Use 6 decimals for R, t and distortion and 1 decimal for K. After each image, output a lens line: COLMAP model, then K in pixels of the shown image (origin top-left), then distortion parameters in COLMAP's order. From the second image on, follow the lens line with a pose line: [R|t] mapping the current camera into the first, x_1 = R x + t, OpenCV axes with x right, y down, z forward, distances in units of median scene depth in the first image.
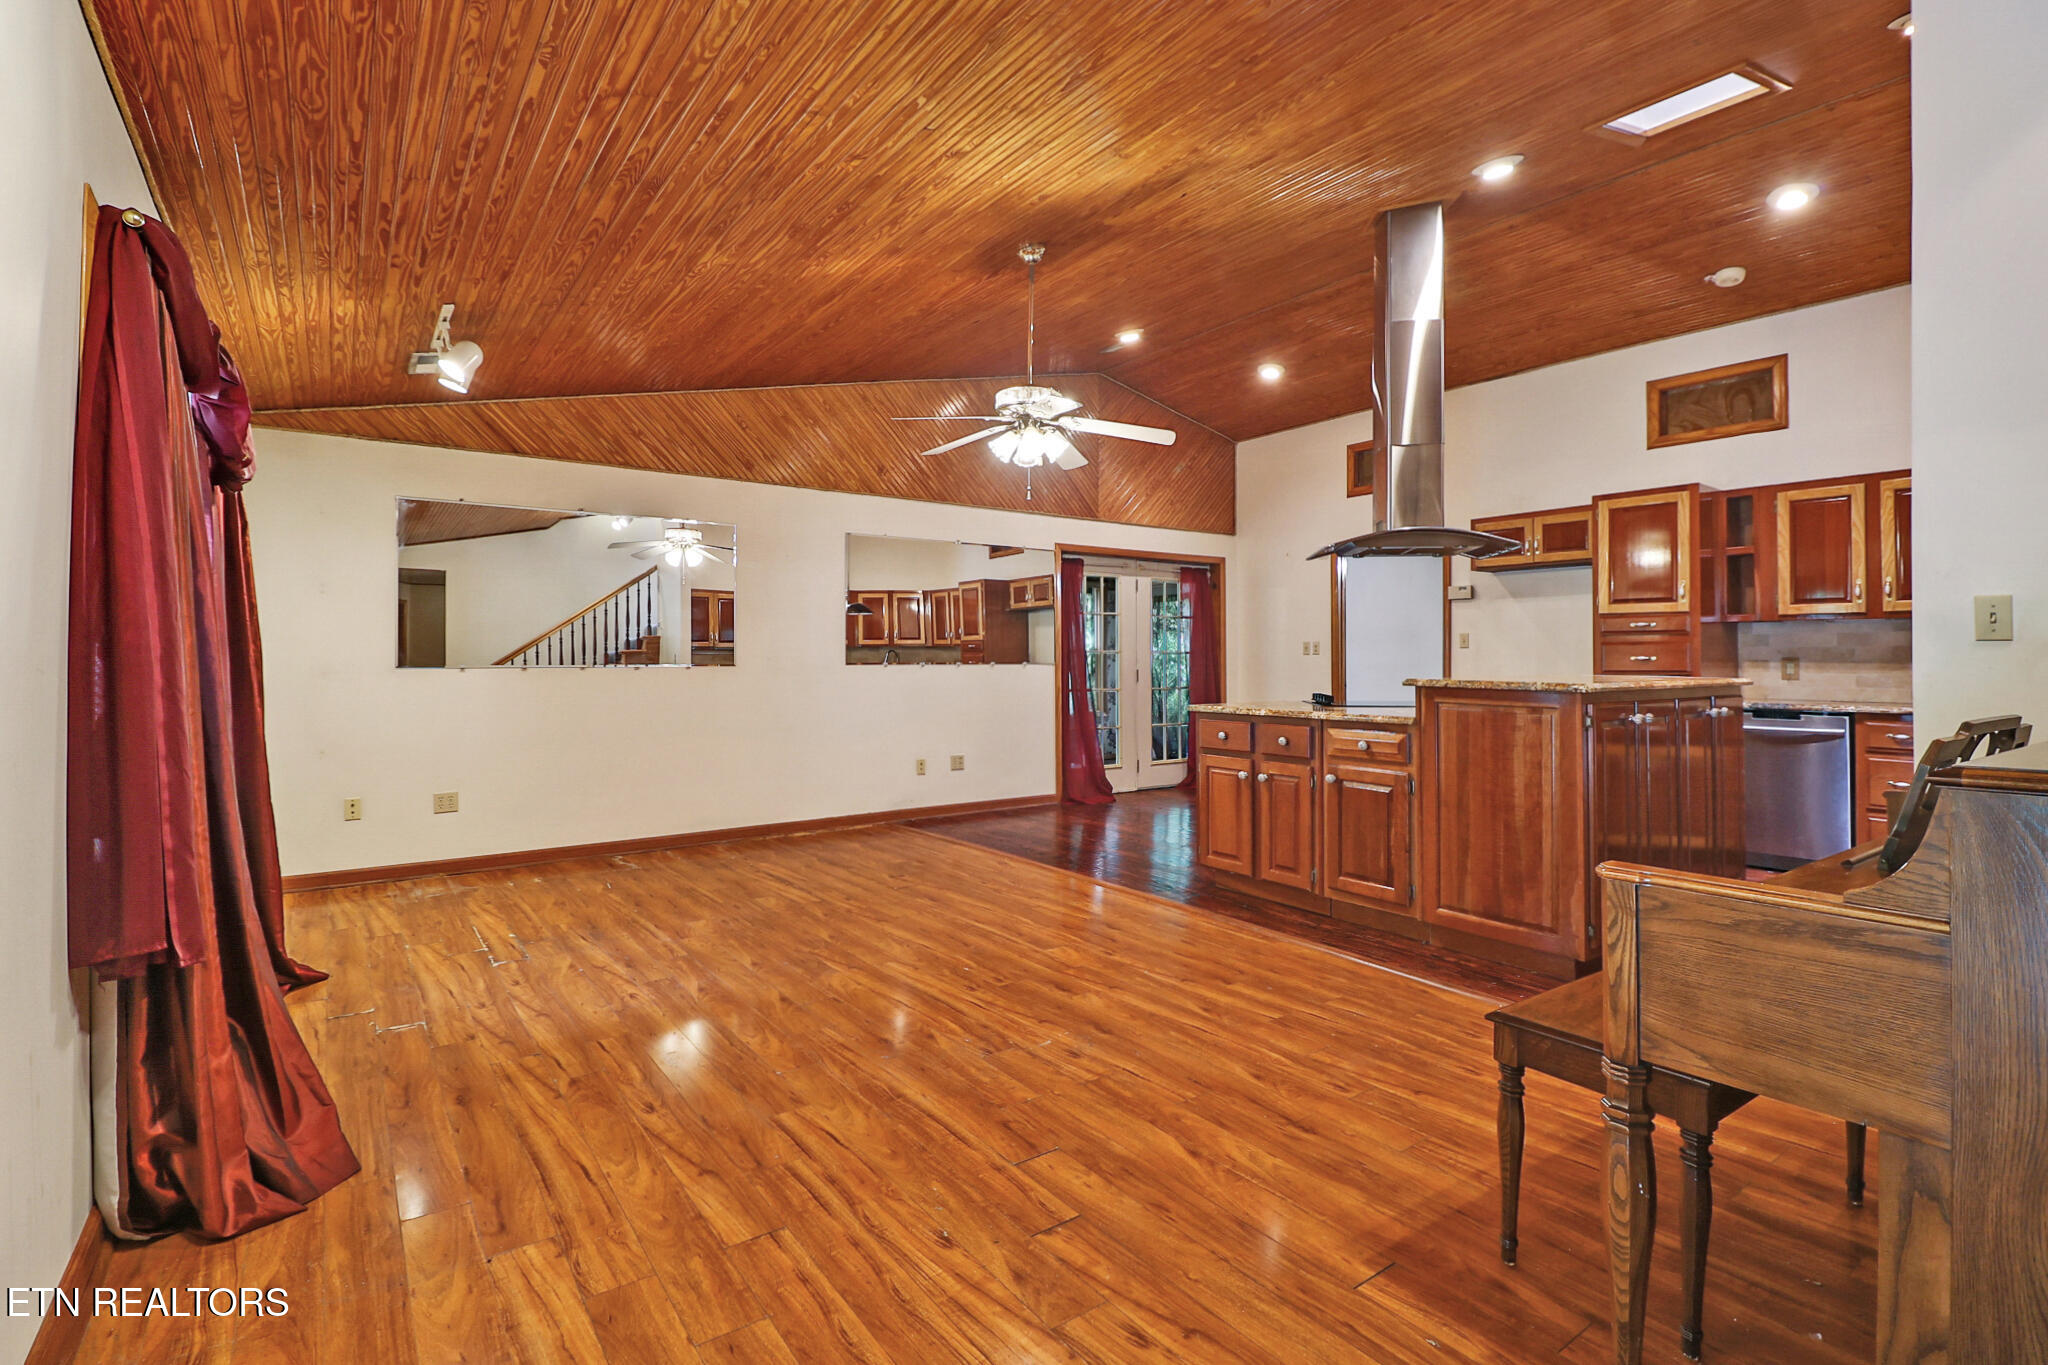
lens RADIAL K [[927.1, 0, 1007.1], [0, 927.1, 653.1], [0, 0, 1]] dist [-0.016126, -0.000162]
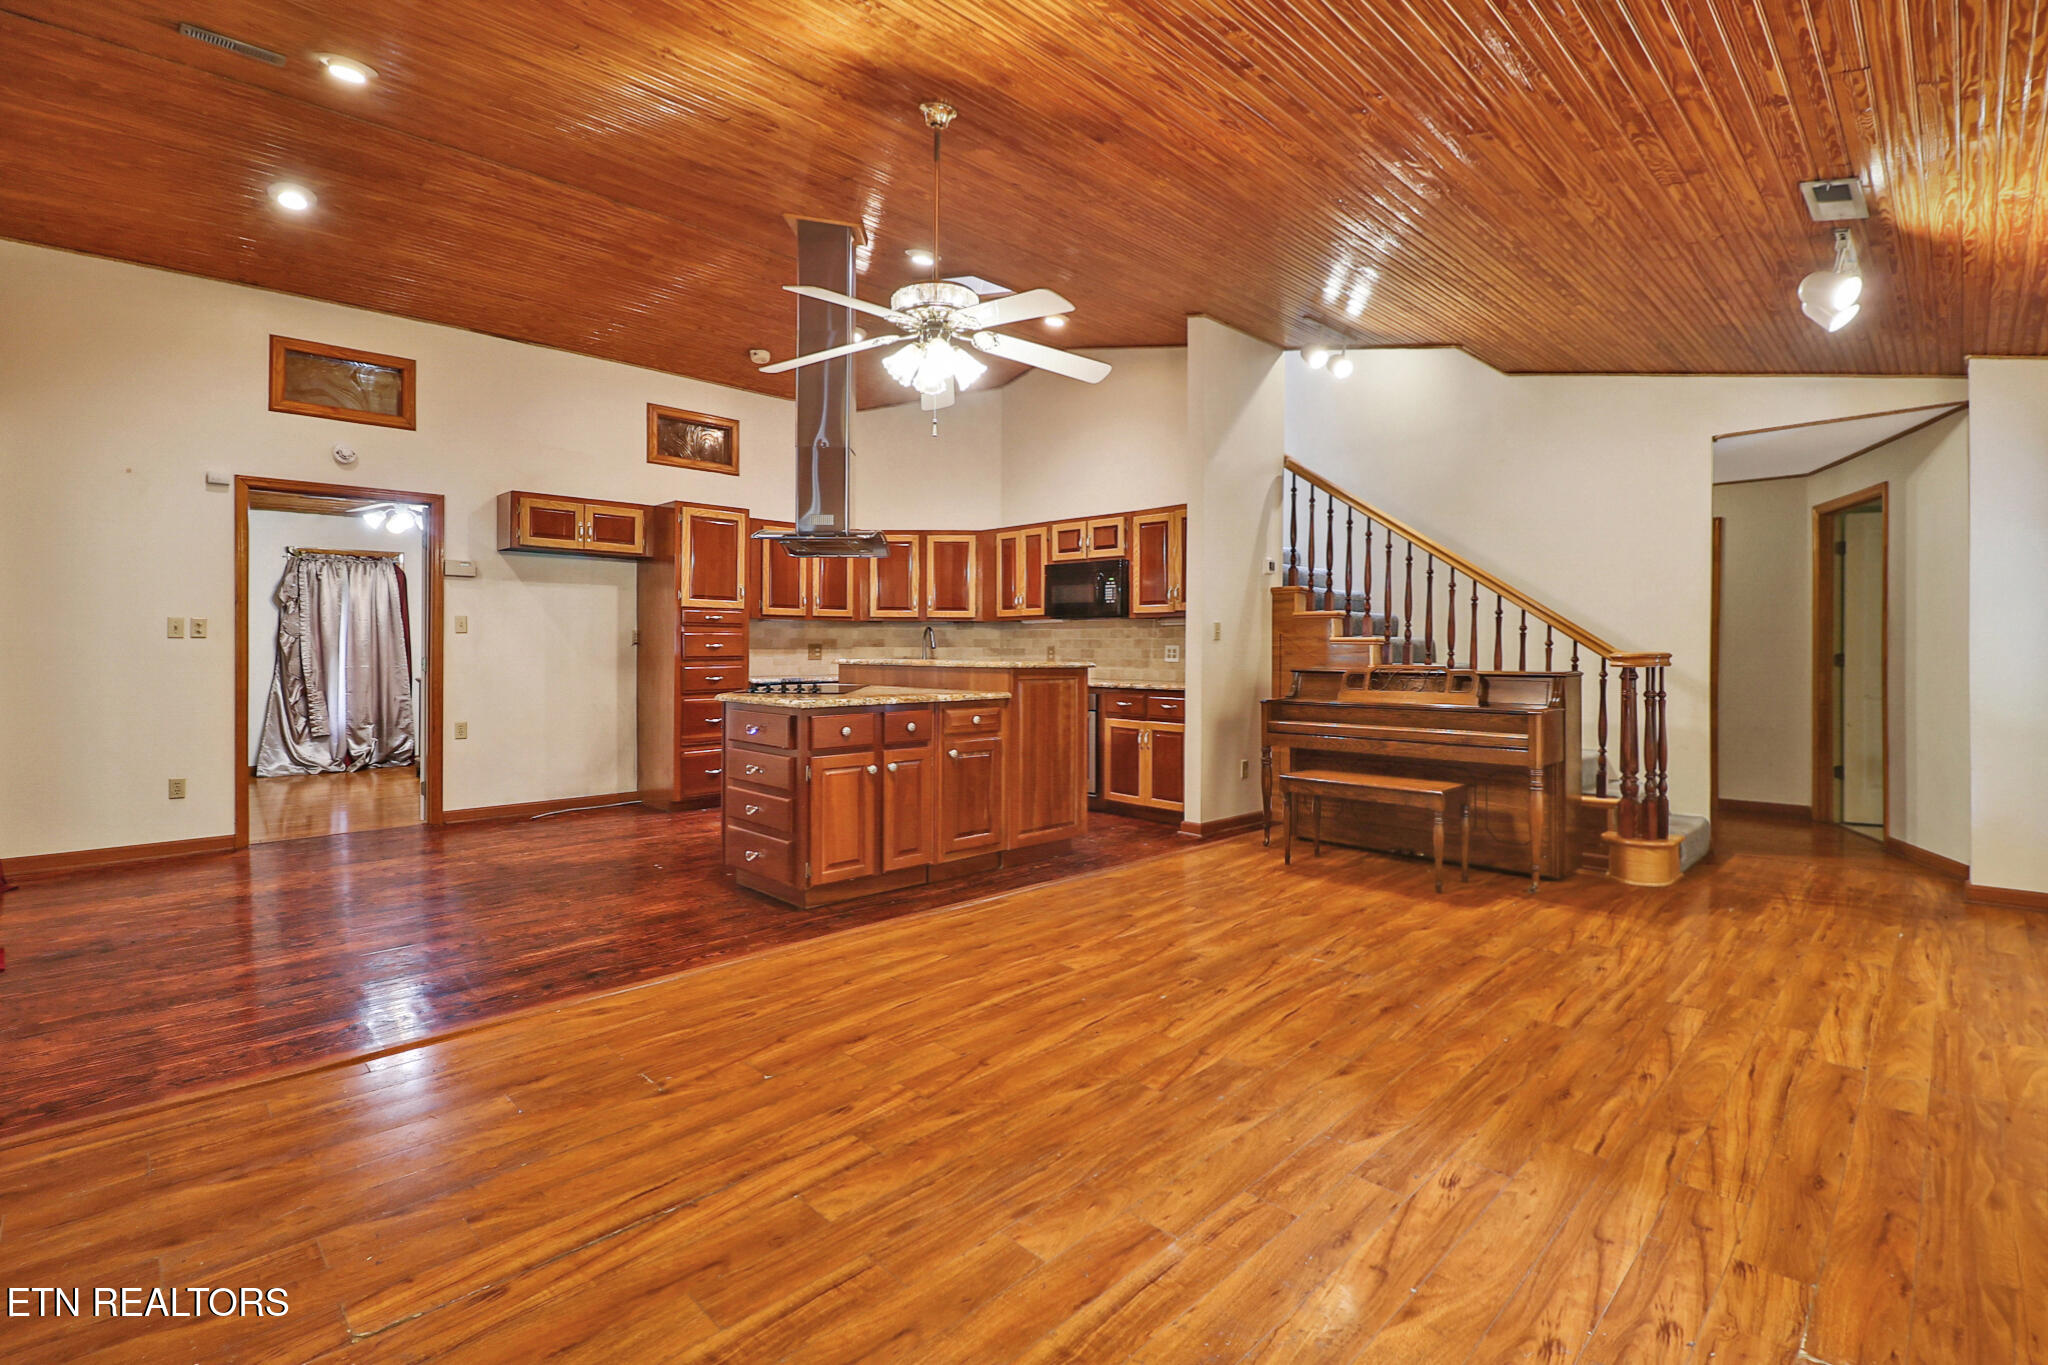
lens RADIAL K [[932.0, 0, 1013.3], [0, 932.0, 652.1], [0, 0, 1]] dist [-0.001181, -0.010837]
pose [[-0.139874, -0.004554, 0.990159, -0.969266], [-0.009399, 0.999950, 0.003272, 0.009977], [-0.990125, -0.008849, -0.139910, 1.358898]]
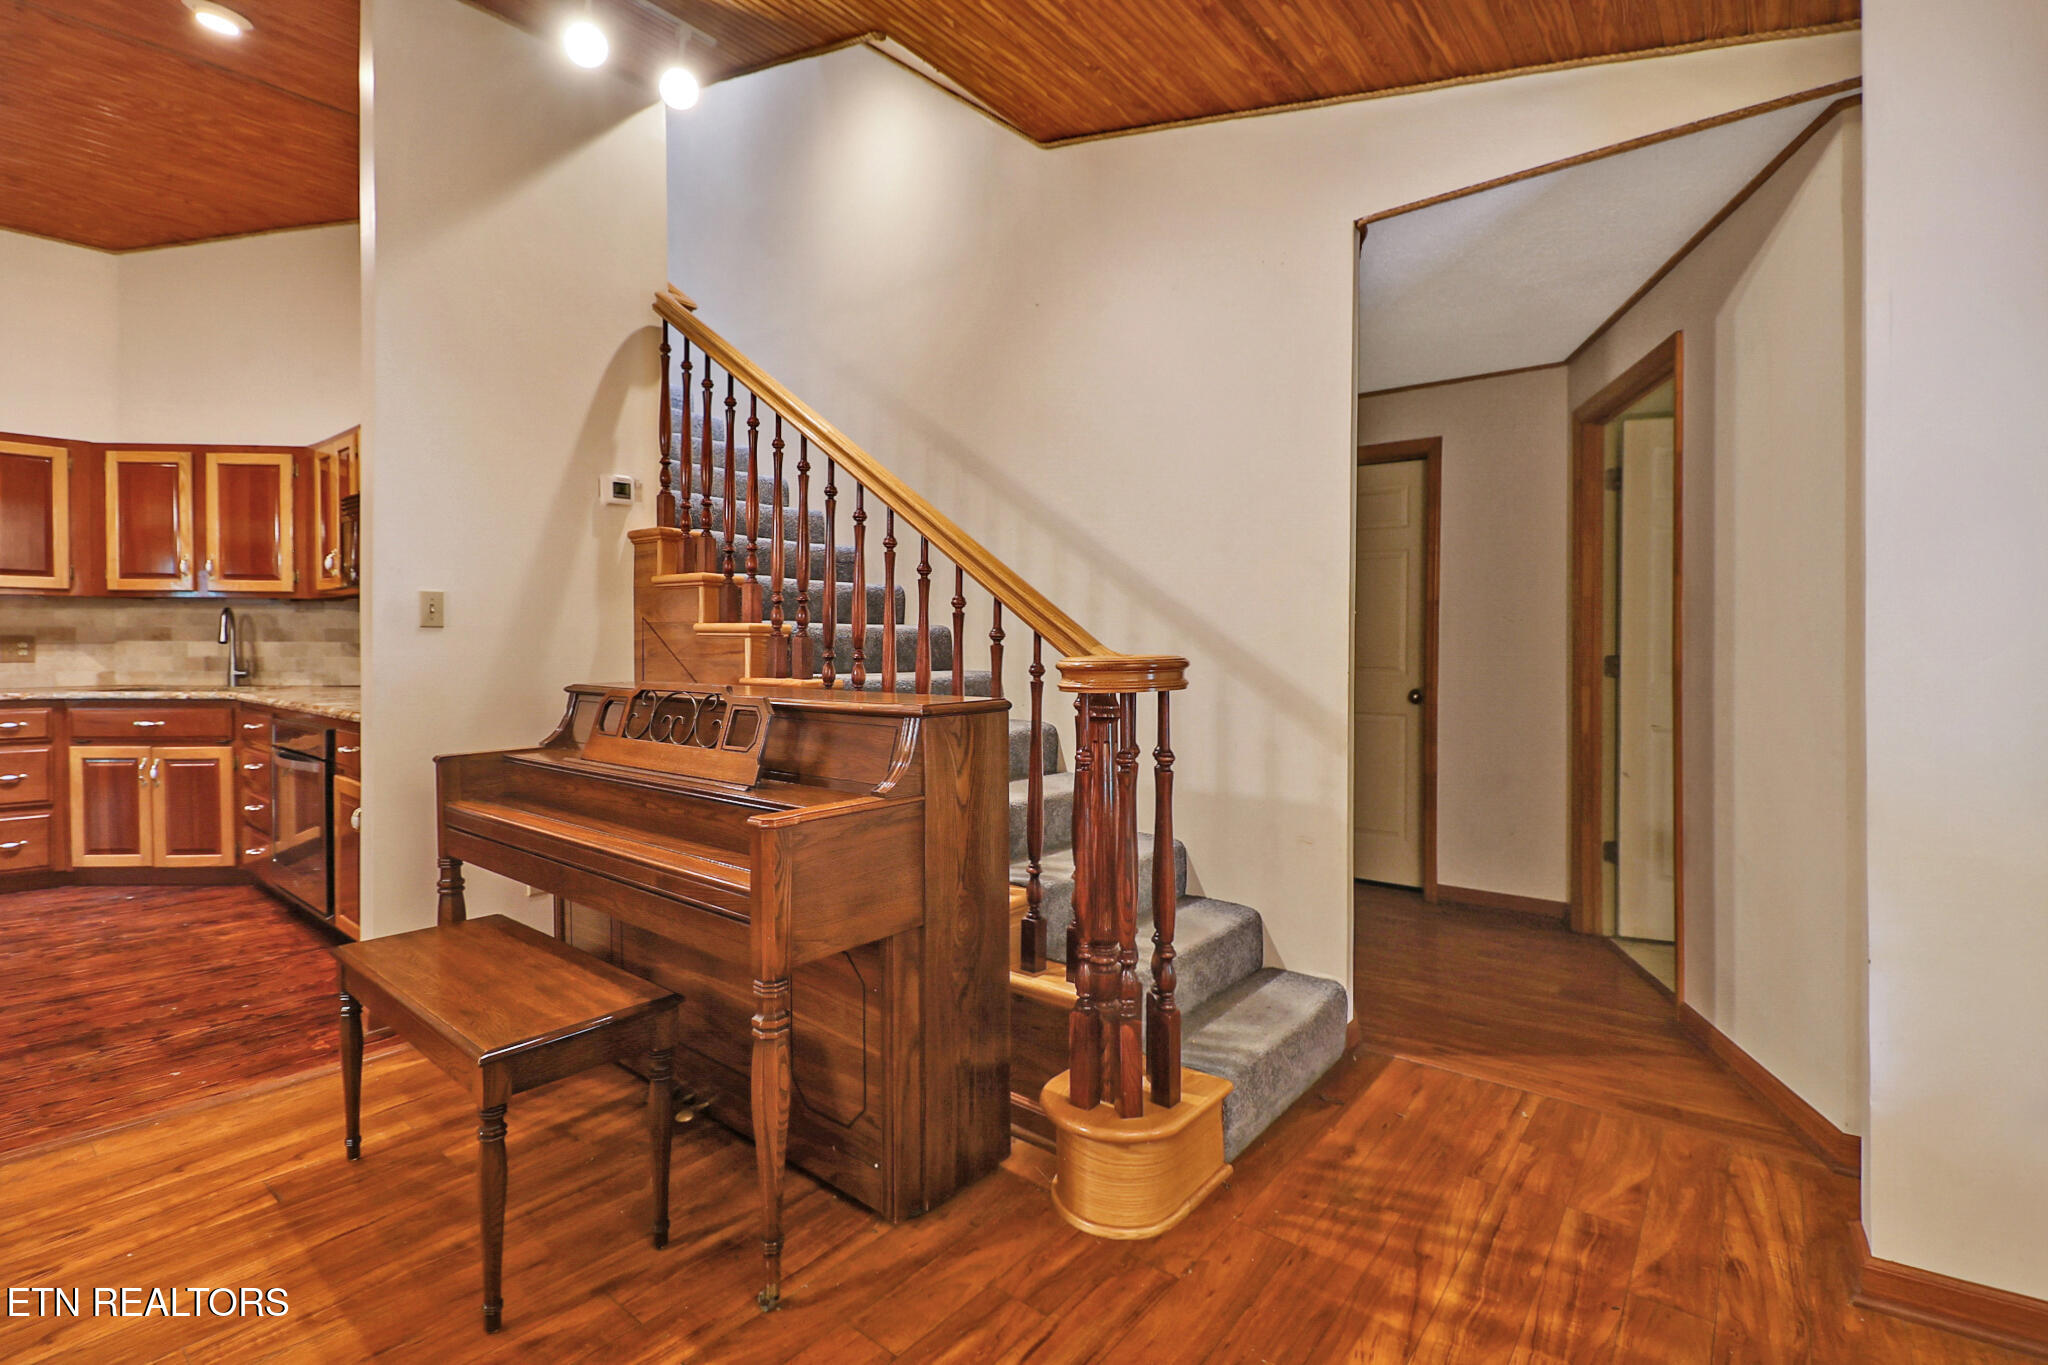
lens RADIAL K [[927.1, 0, 1007.1], [0, 927.1, 653.1], [0, 0, 1]] dist [-0.016126, -0.000162]
pose [[-0.253143, -0.011281, 0.967363, -0.725908], [-0.012424, 0.999887, 0.008410, 0.006416], [-0.967349, -0.009889, -0.253255, 1.046493]]
